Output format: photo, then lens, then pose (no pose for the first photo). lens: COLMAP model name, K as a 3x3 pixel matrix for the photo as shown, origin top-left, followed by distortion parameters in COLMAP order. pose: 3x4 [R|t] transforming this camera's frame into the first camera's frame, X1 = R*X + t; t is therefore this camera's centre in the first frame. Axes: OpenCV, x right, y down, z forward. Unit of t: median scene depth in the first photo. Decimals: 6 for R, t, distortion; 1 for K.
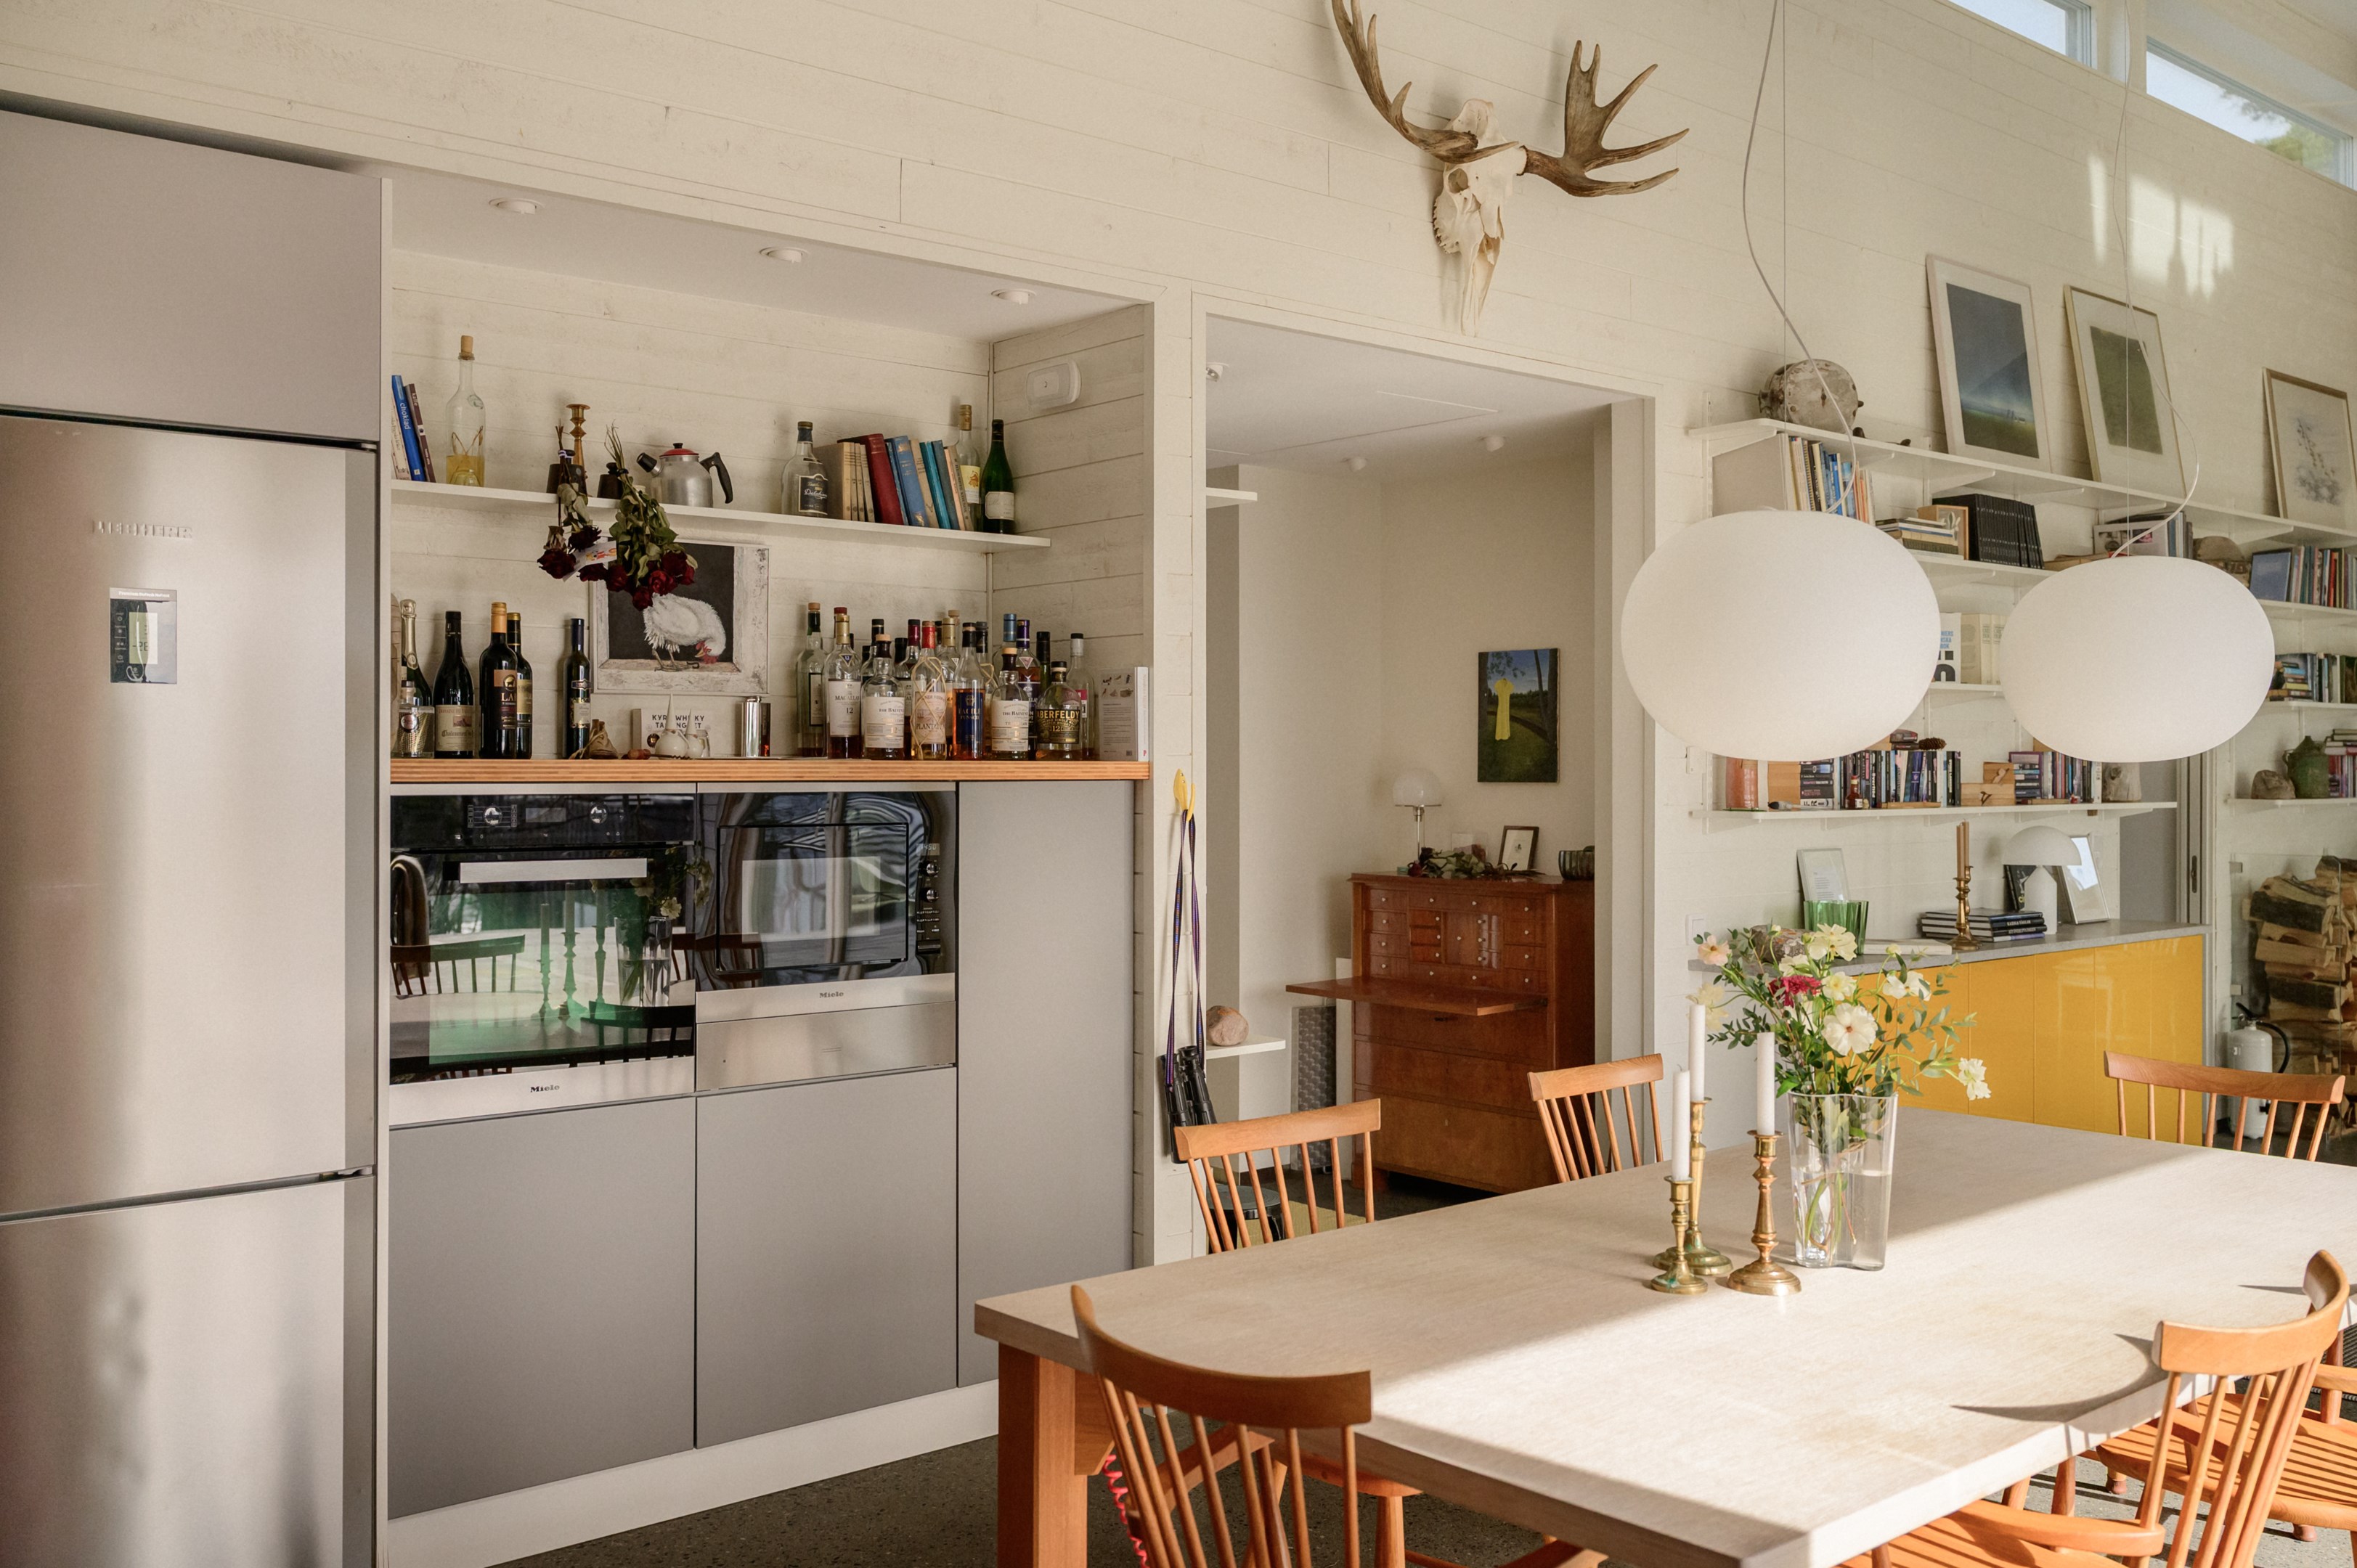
lens RADIAL K [[2125.1, 0, 1178.5], [0, 2125.1, 784.0], [0, 0, 1]] dist [-0.010446, -0.008567]
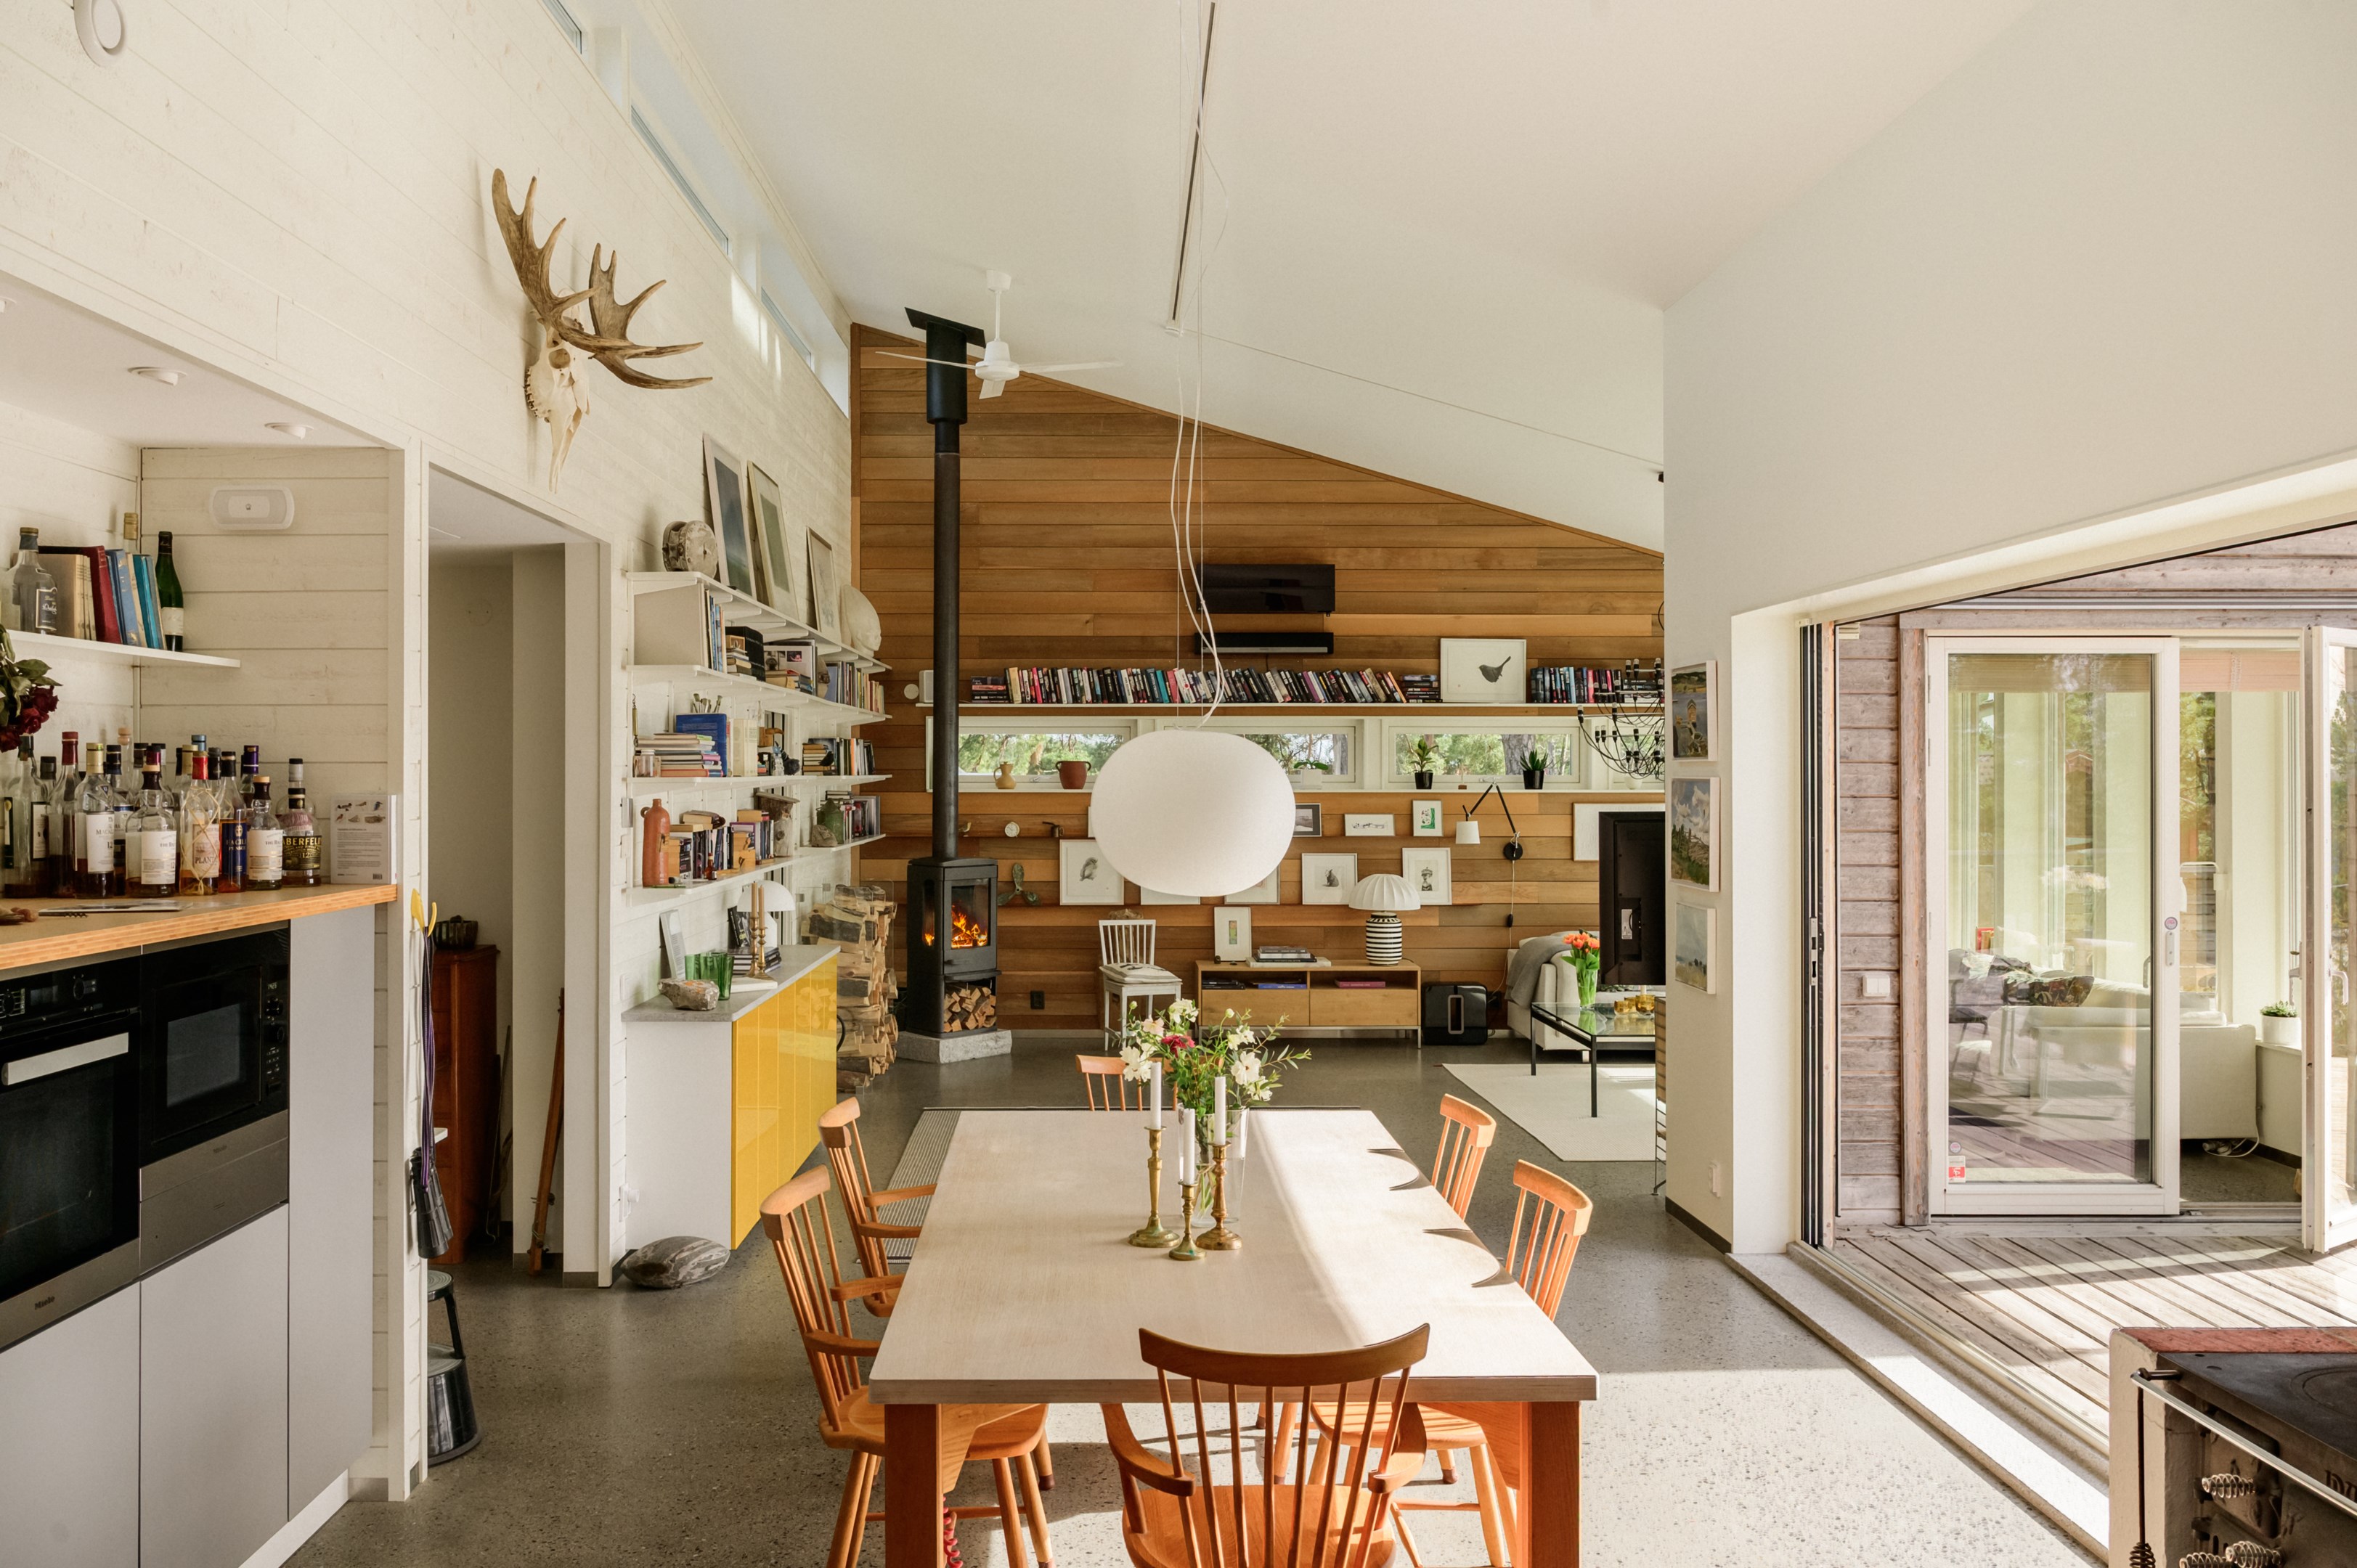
lens RADIAL K [[1889.8, 0, 1178.5], [0, 1889.8, 784.0], [0, 0, 1]] dist [0.006890, 0.002572]
pose [[0.632438, -0.004090, 0.774600, -0.489396], [0.004410, 0.999989, 0.001679, -0.059233], [-0.774599, 0.002354, 0.632449, 0.102483]]
